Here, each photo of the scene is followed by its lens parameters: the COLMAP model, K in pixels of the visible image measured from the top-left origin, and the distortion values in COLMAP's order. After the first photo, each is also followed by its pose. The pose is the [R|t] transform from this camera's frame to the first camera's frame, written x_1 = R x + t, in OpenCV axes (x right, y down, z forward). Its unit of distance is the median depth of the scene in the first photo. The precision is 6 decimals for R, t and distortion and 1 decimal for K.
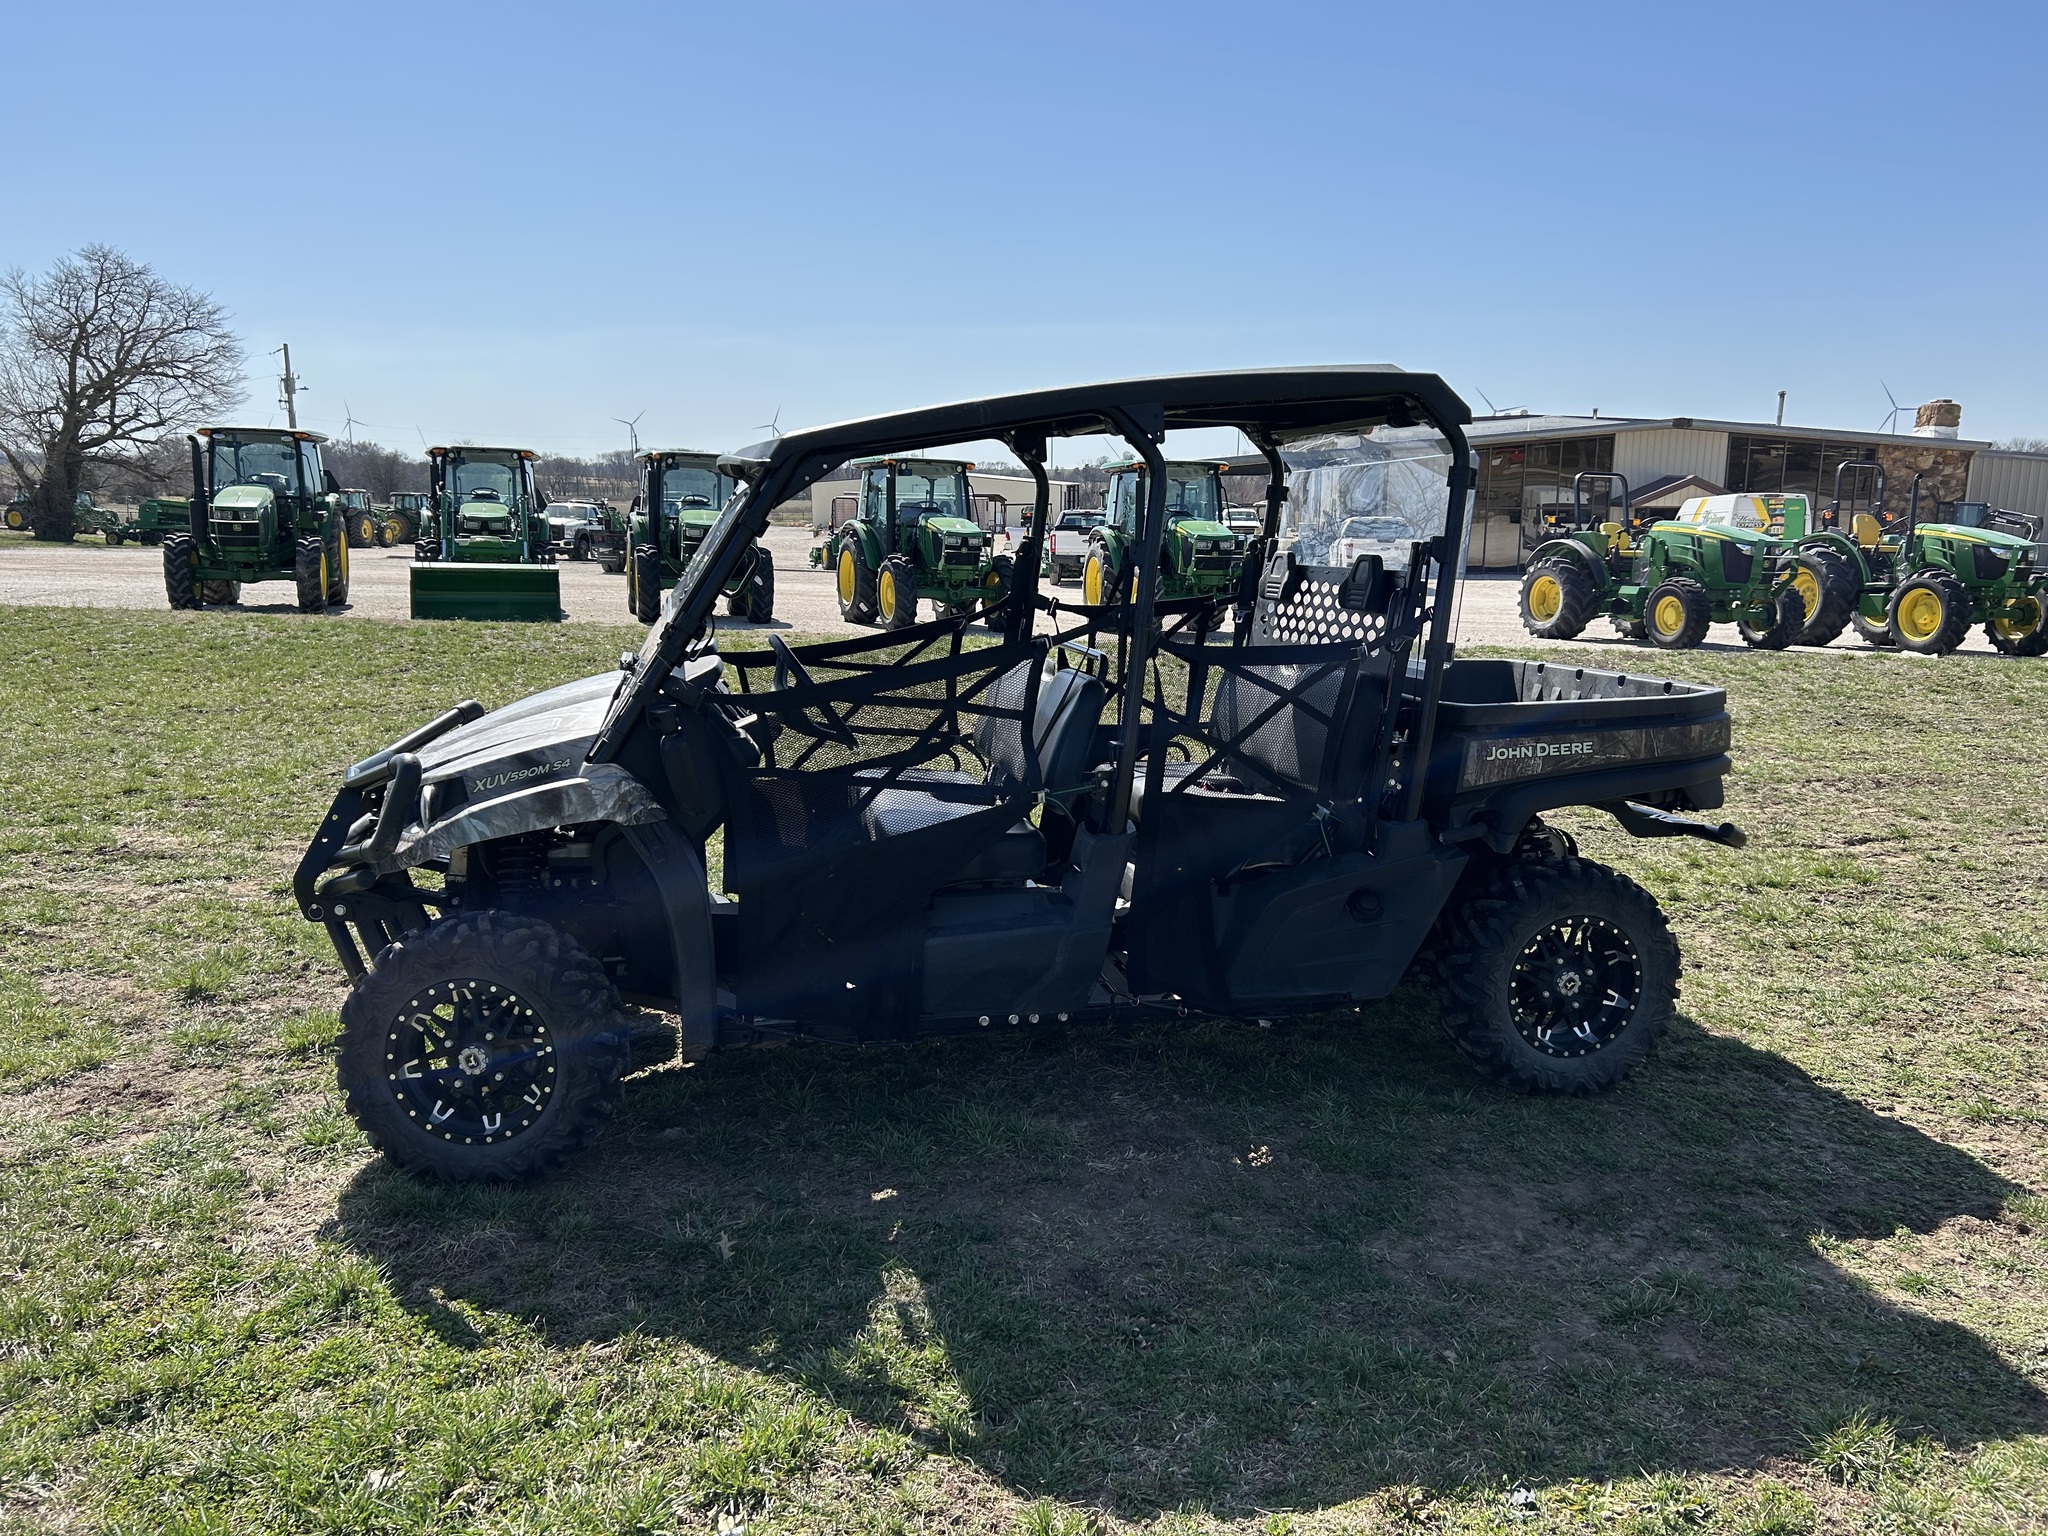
lens RADIAL K [[1544.4, 0, 1038.7], [0, 1544.4, 779.4], [0, 0, 1]] dist [0.061541, -0.066632]
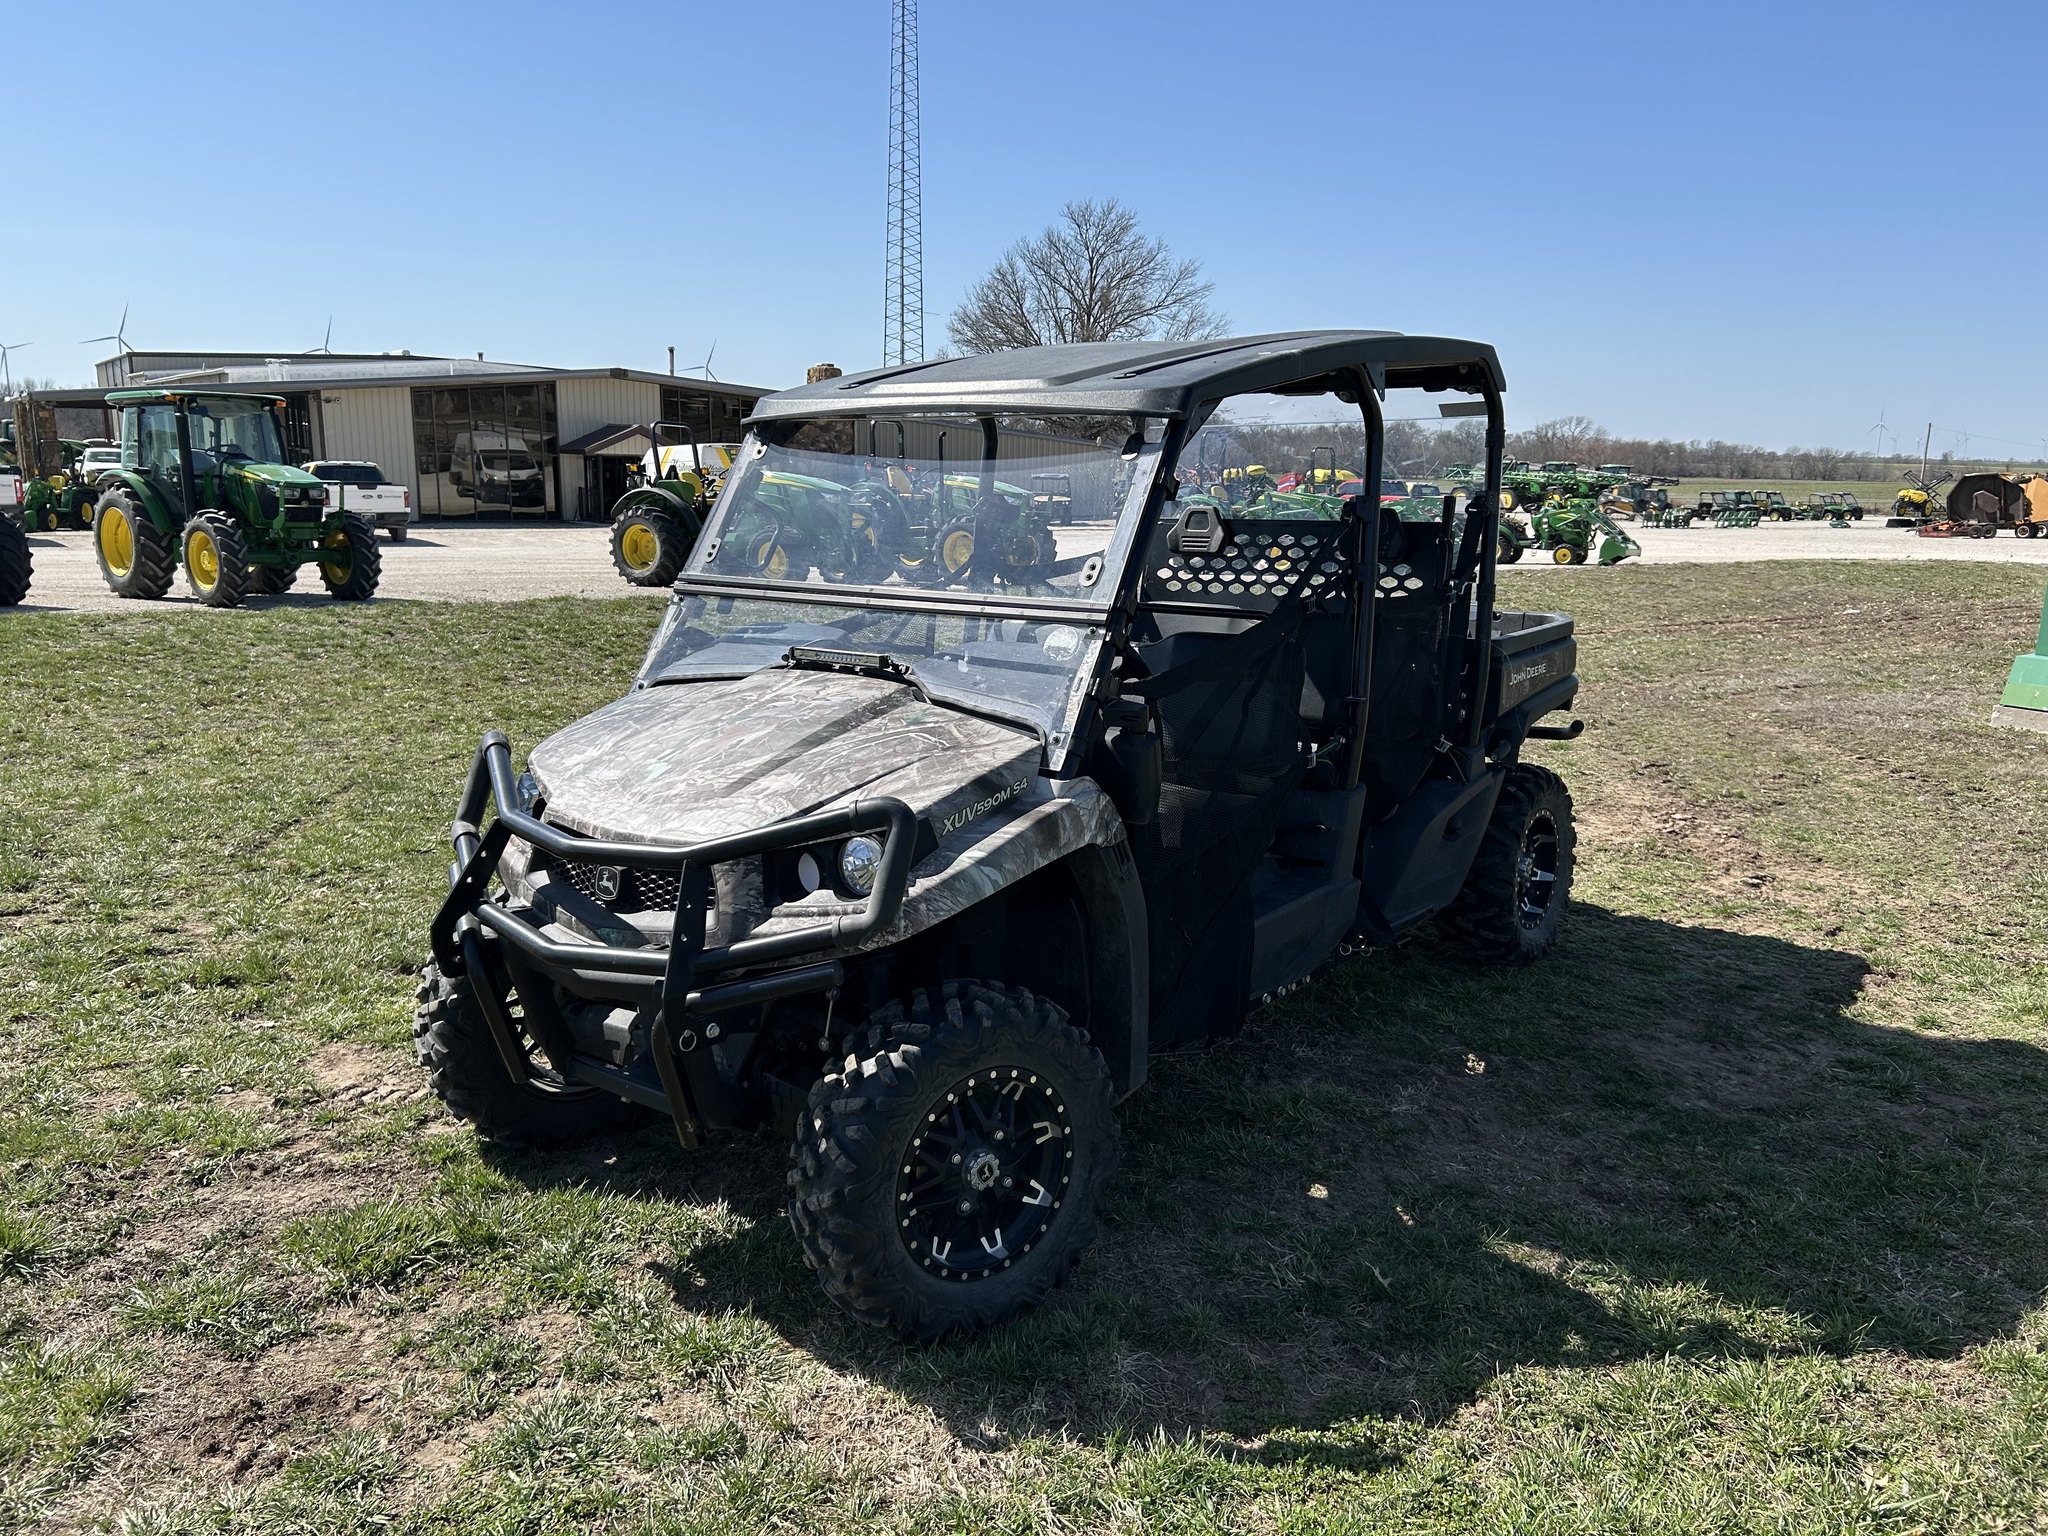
lens RADIAL K [[1544.4, 0, 1031.7], [0, 1544.4, 783.7], [0, 0, 1]] dist [0.061541, -0.066632]
pose [[0.767451, -0.124146, 0.628972, -0.277583], [0.101103, 0.992232, 0.072483, -0.023408], [-0.633085, 0.007964, 0.774041, 0.128308]]
